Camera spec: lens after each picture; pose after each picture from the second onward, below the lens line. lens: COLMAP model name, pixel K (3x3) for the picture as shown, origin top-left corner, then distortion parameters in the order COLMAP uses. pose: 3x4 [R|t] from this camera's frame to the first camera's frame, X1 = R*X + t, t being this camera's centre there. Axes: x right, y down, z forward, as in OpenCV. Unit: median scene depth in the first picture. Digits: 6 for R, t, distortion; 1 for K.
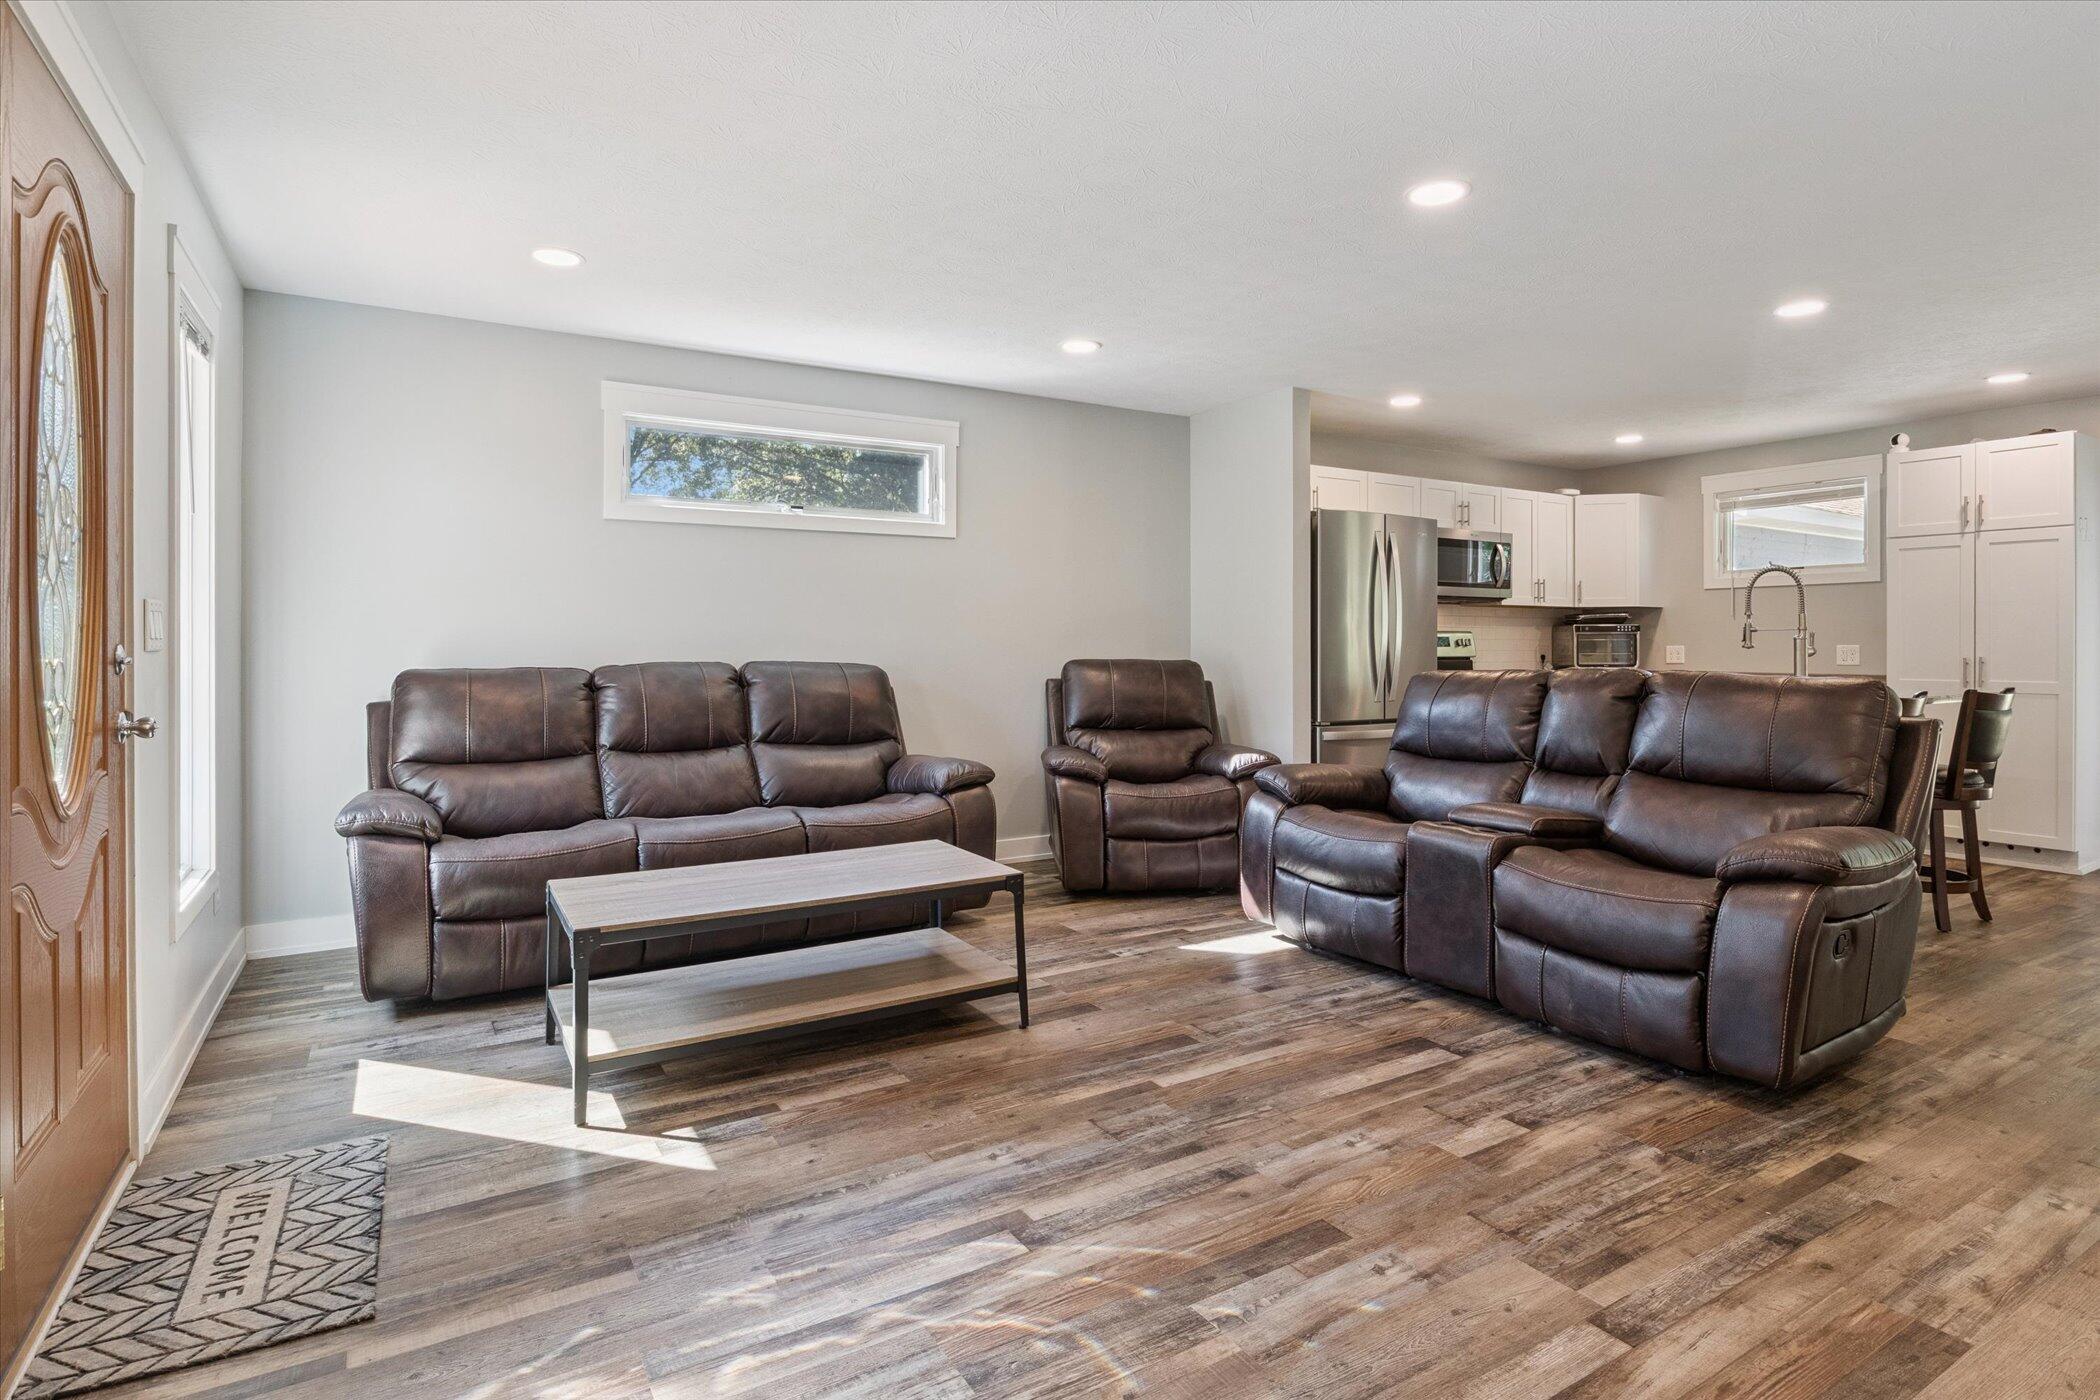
lens RADIAL K [[1067.8, 0, 1055.6], [0, 1067.8, 646.7], [0, 0, 1]] dist [-0.004603, -0.000772]
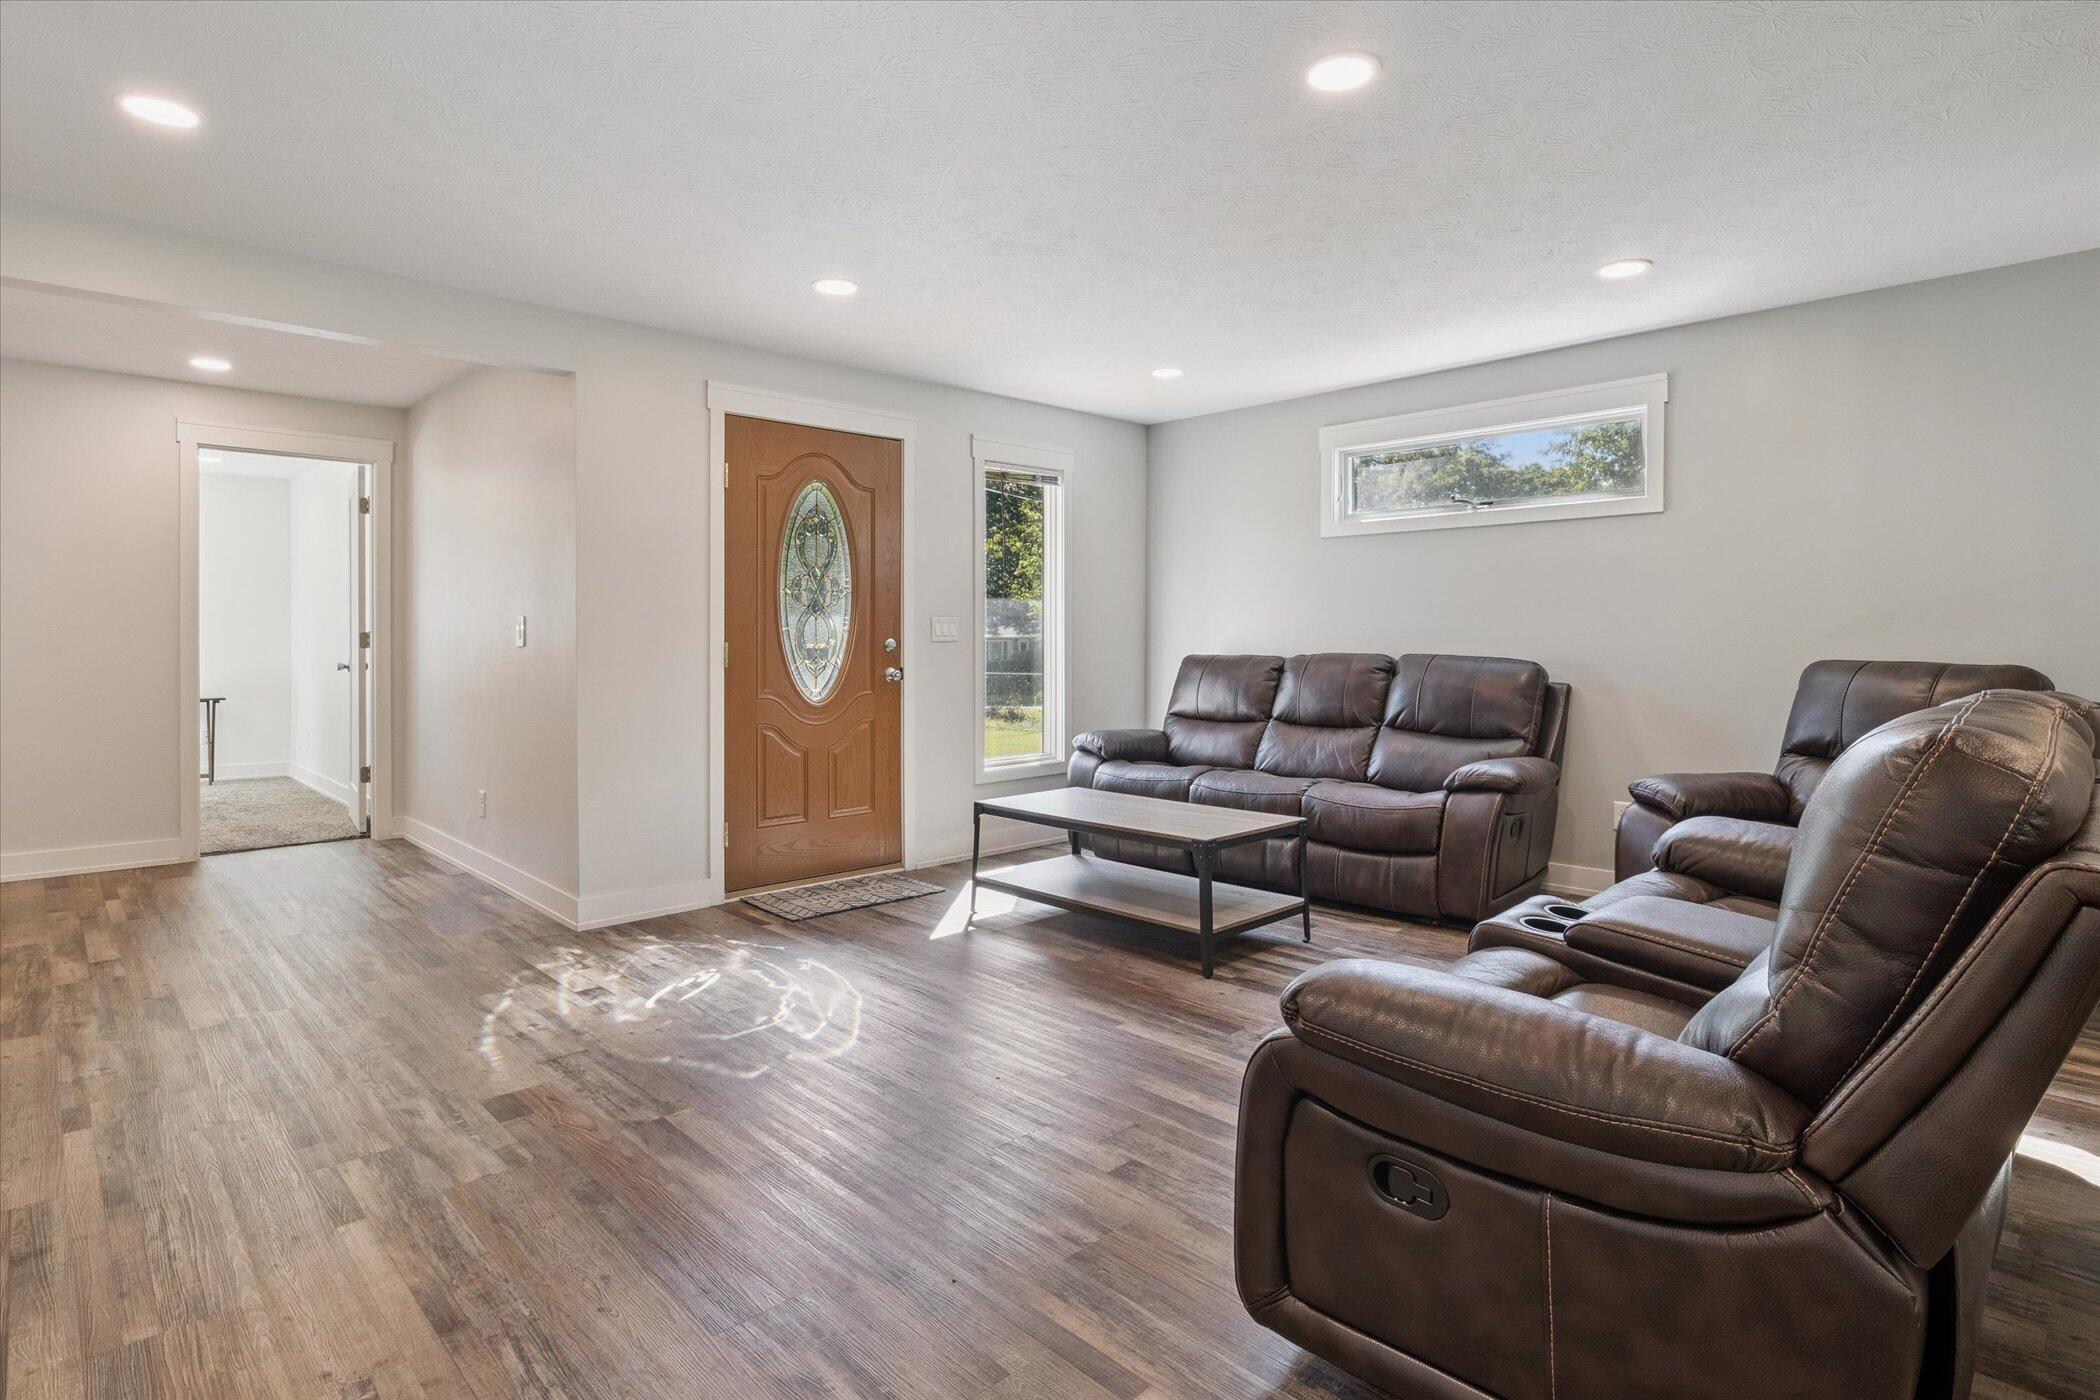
lens RADIAL K [[1067.8, 0, 1055.6], [0, 1067.8, 646.7], [0, 0, 1]] dist [-0.004603, -0.000772]
pose [[0.225310, 0.007942, -0.974255, 0.843797], [-0.000995, 0.999968, 0.007922, -0.002580], [0.974287, -0.000816, 0.225311, 0.478640]]
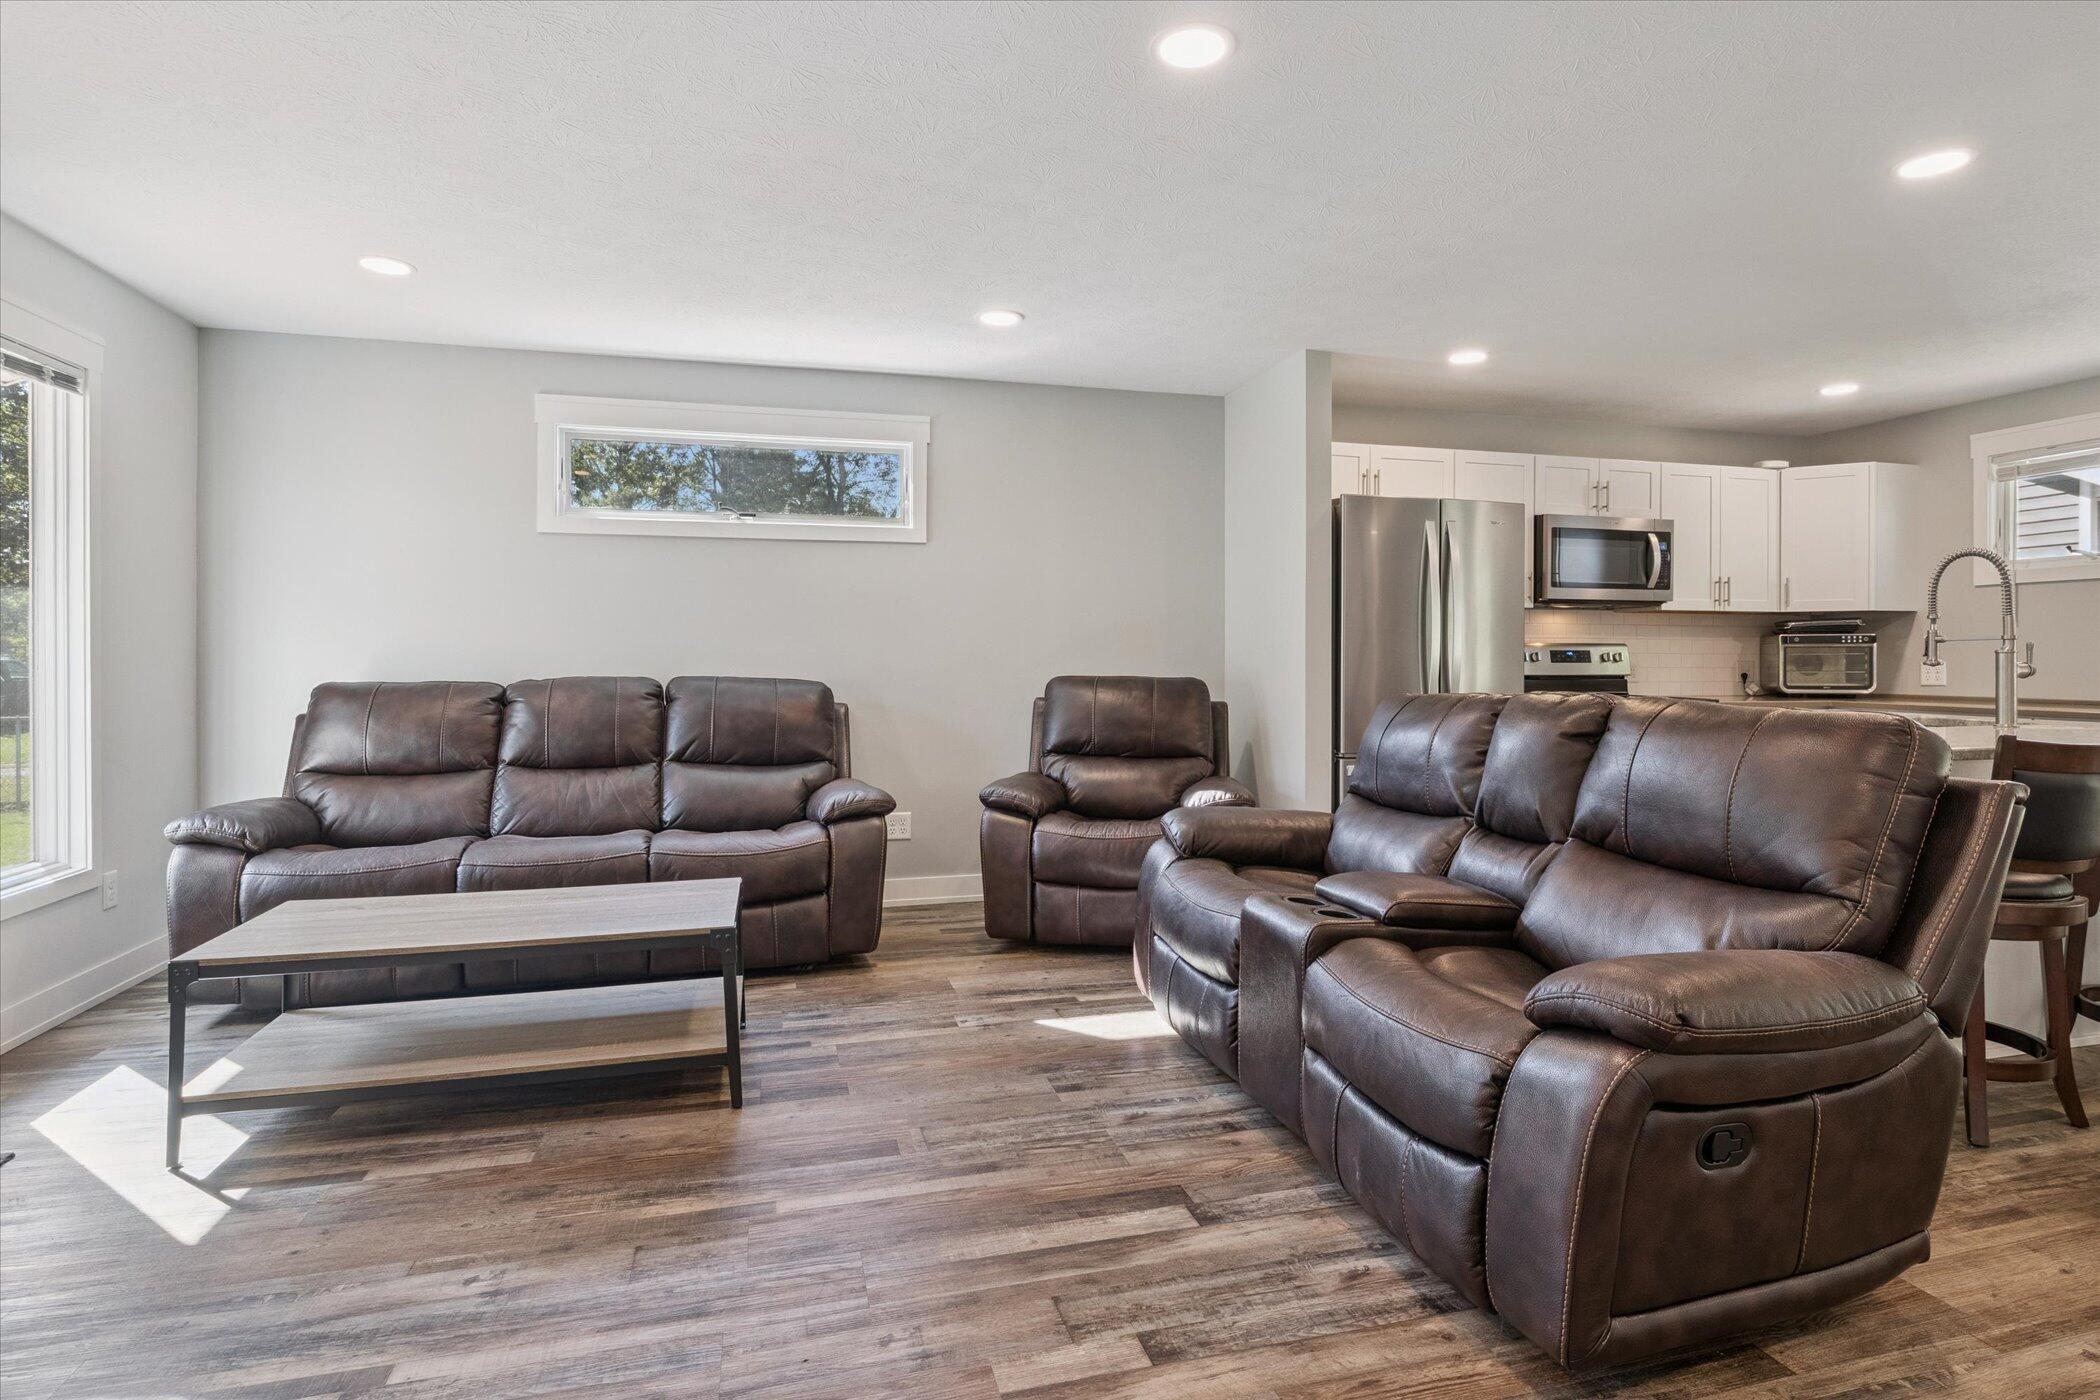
lens RADIAL K [[1064.5, 0, 1053.0], [0, 1064.5, 666.5], [0, 0, 1]] dist [-0.005500, -0.000706]
pose [[0.960987, 0.002966, -0.276578, 0.364543], [-0.001632, 0.999986, 0.005054, -0.000761], [0.276589, -0.004406, 0.960978, 0.206515]]
